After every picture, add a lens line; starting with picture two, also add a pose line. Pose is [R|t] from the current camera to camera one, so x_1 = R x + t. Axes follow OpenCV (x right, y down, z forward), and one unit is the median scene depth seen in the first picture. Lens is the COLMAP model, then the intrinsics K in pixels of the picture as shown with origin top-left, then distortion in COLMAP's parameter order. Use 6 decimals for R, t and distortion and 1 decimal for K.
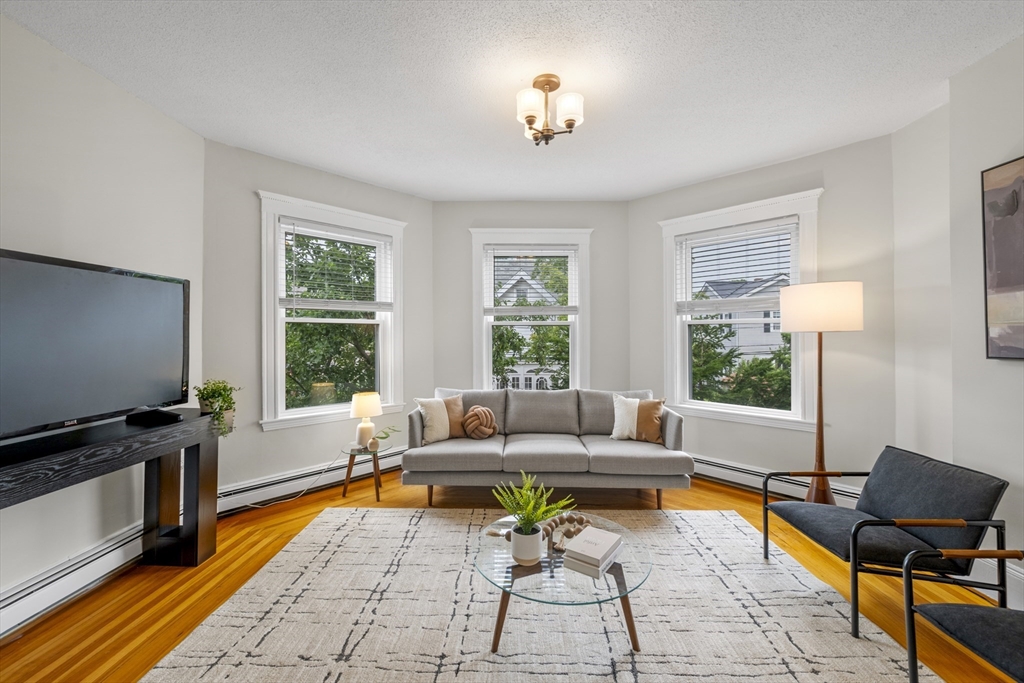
lens RADIAL K [[415.2, 0, 515.8], [0, 415.2, 337.4], [0, 0, 1]] dist [-0.000045, 0.000047]
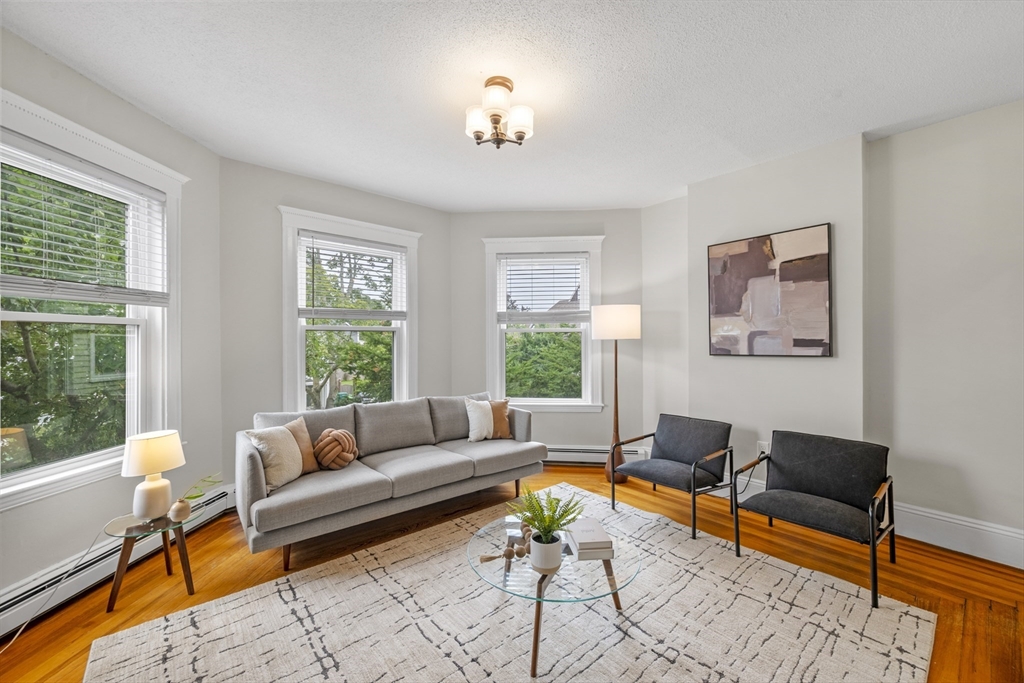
lens RADIAL K [[403.5, 0, 512.1], [0, 403.5, 344.2], [0, 0, 1]] dist [0.000546, -0.000072]
pose [[0.750692, -0.005791, 0.660627, -0.367919], [0.003901, 0.999983, 0.004333, -0.003744], [-0.660641, -0.000676, 0.750702, 0.179685]]
